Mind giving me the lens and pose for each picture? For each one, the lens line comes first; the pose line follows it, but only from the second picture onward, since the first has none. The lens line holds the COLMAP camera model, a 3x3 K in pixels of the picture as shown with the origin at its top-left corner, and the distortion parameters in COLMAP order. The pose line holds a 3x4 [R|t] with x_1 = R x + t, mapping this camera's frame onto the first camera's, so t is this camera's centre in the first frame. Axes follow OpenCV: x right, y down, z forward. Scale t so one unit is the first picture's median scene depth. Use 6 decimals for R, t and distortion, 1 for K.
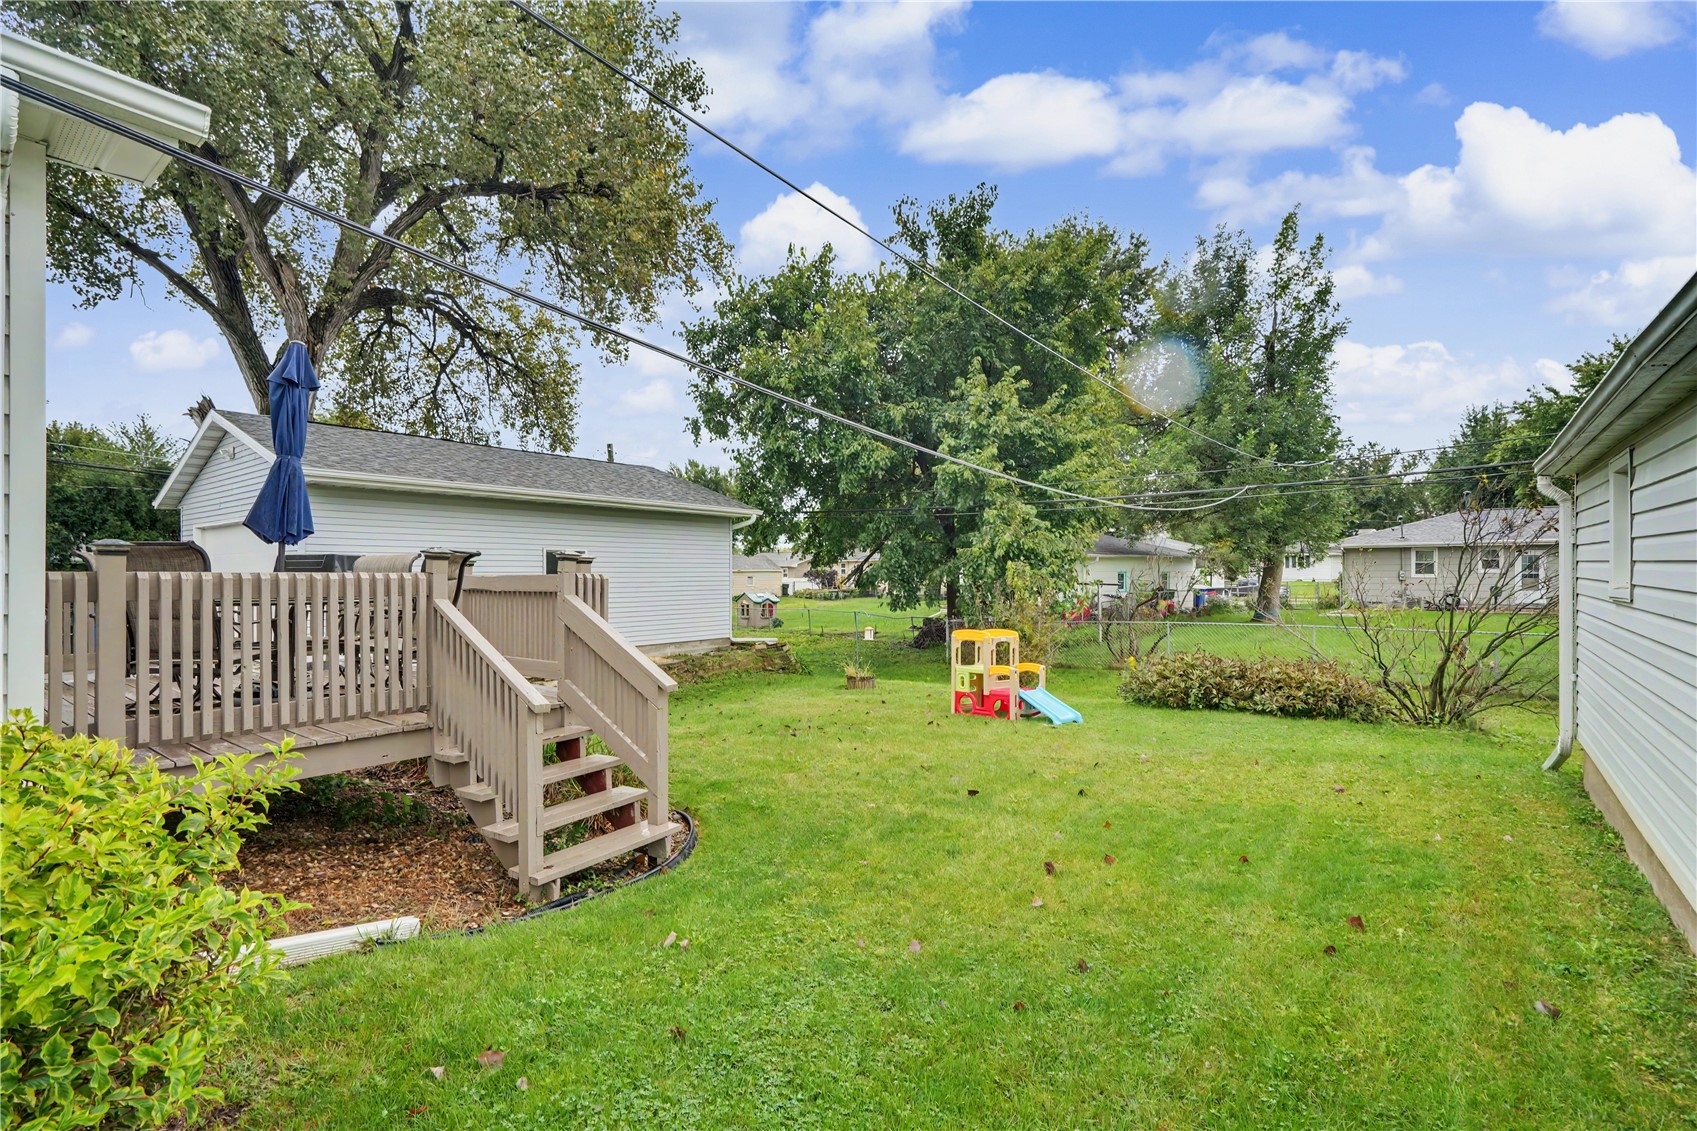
lens RADIAL K [[768.7, 0, 848.5], [0, 768.7, 565.5], [0, 0, 1]] dist [0.000894, -0.000237]
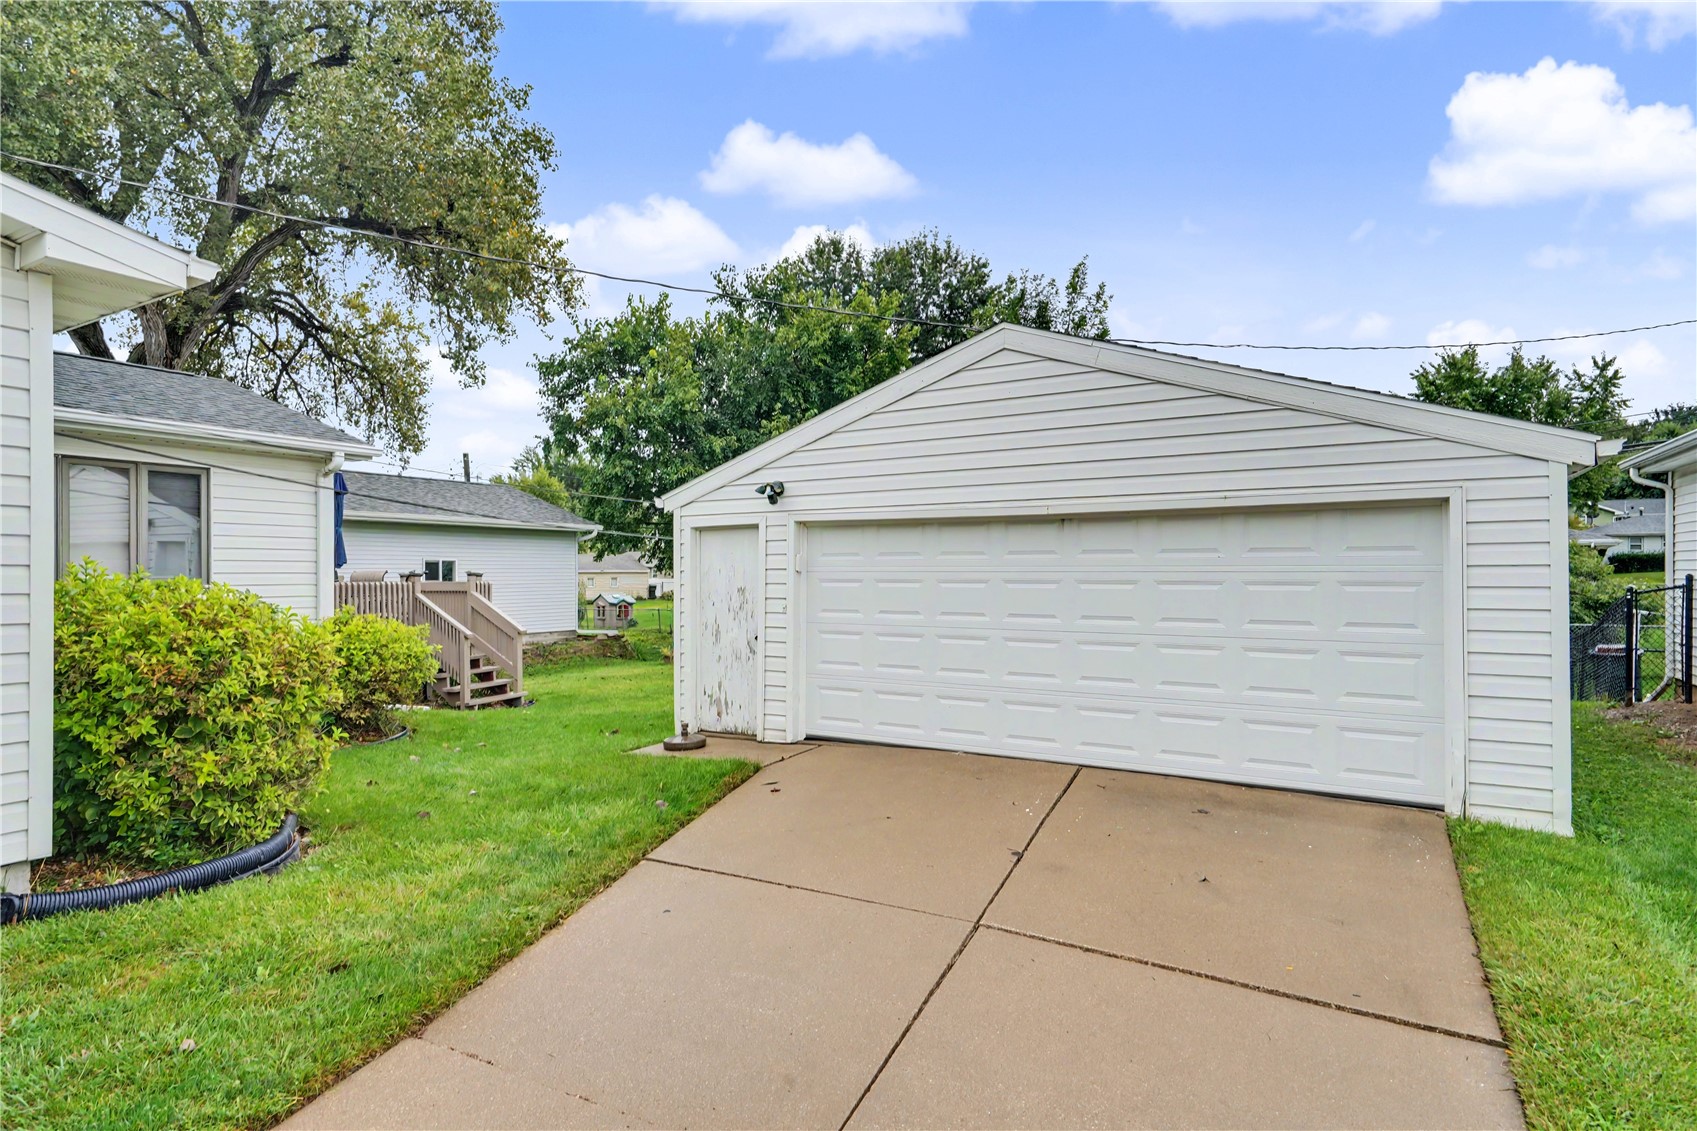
lens RADIAL K [[898.9, 0, 847.5], [0, 898.9, 572.7], [0, 0, 1]] dist [0.003236, 0.002040]
pose [[0.993358, -0.001177, 0.115057, 0.082449], [-0.000046, 0.999944, 0.010621, -0.009118], [-0.115063, -0.010556, 0.993302, -0.347773]]
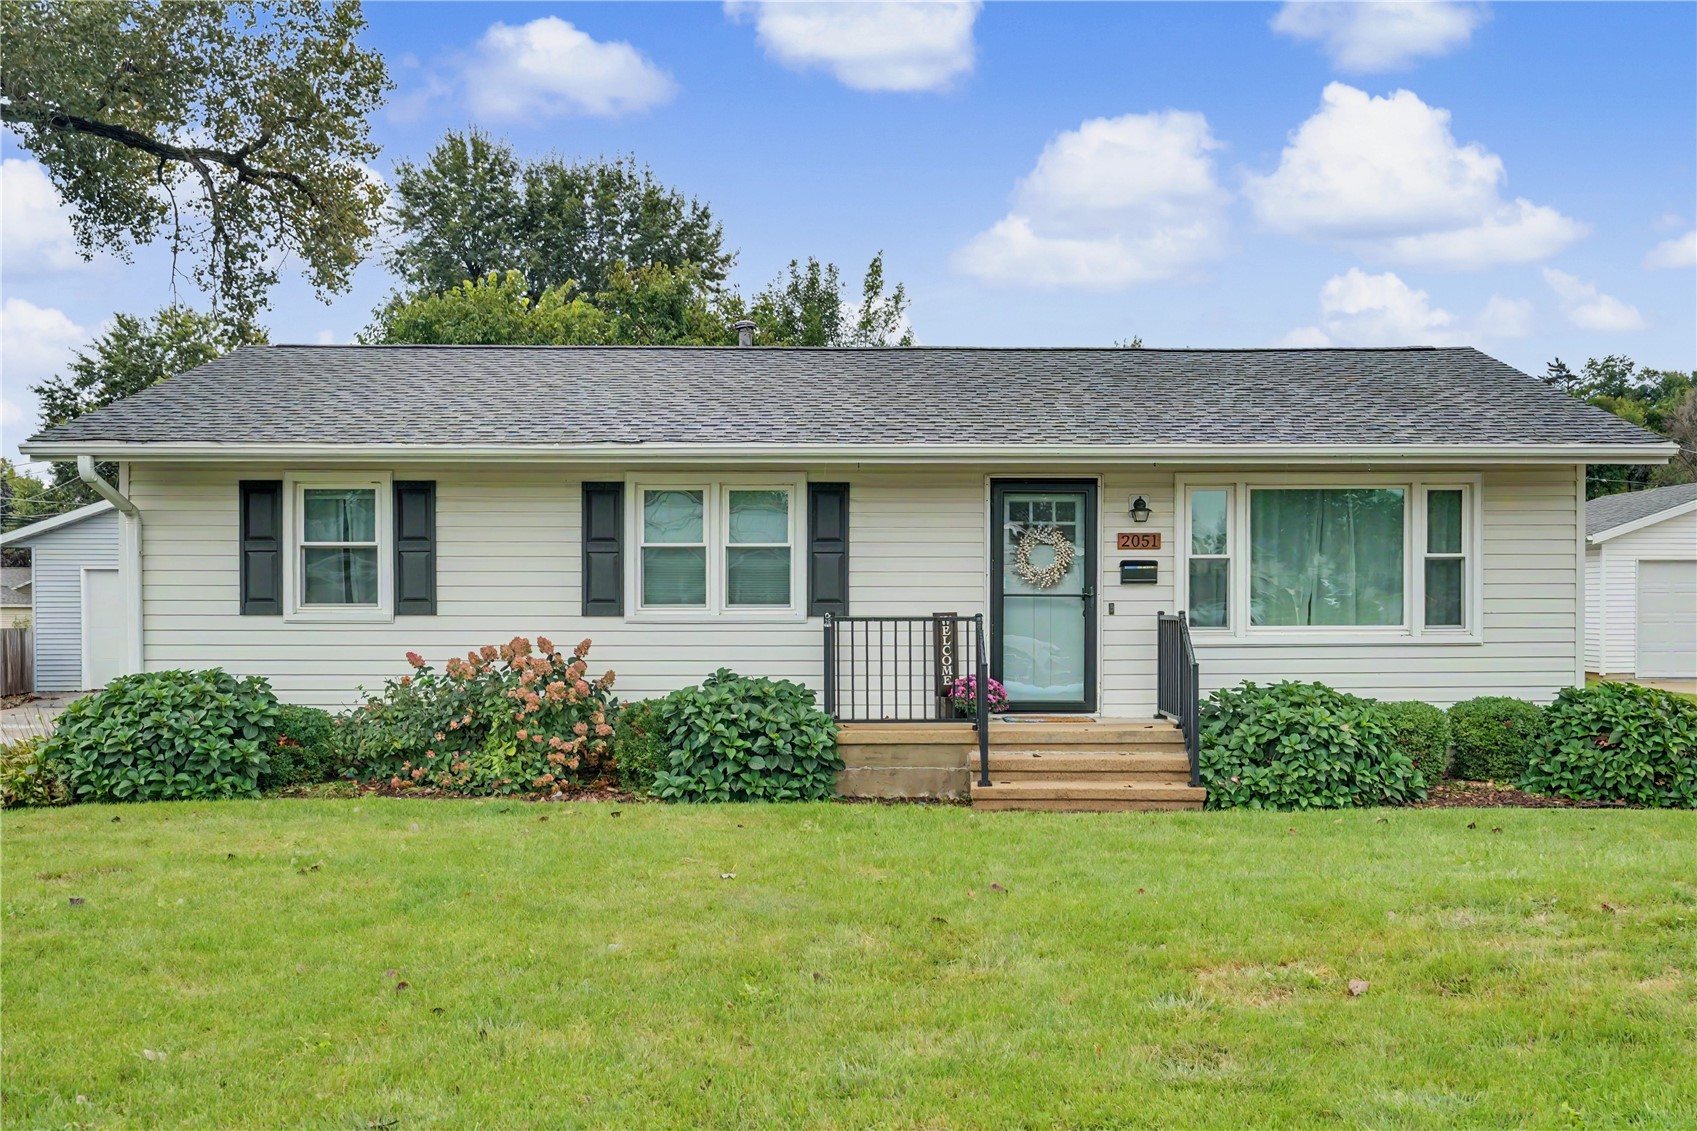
lens RADIAL K [[1673.4, 0, 848.5], [0, 1673.4, 565.5], [0, 0, 1]] dist [-0.038031, 0.002480]
pose [[0.794600, 0.016629, 0.606905, -0.872447], [-0.003562, 0.999735, -0.022729, -0.010124], [-0.607122, 0.015899, 0.794449, -0.796278]]
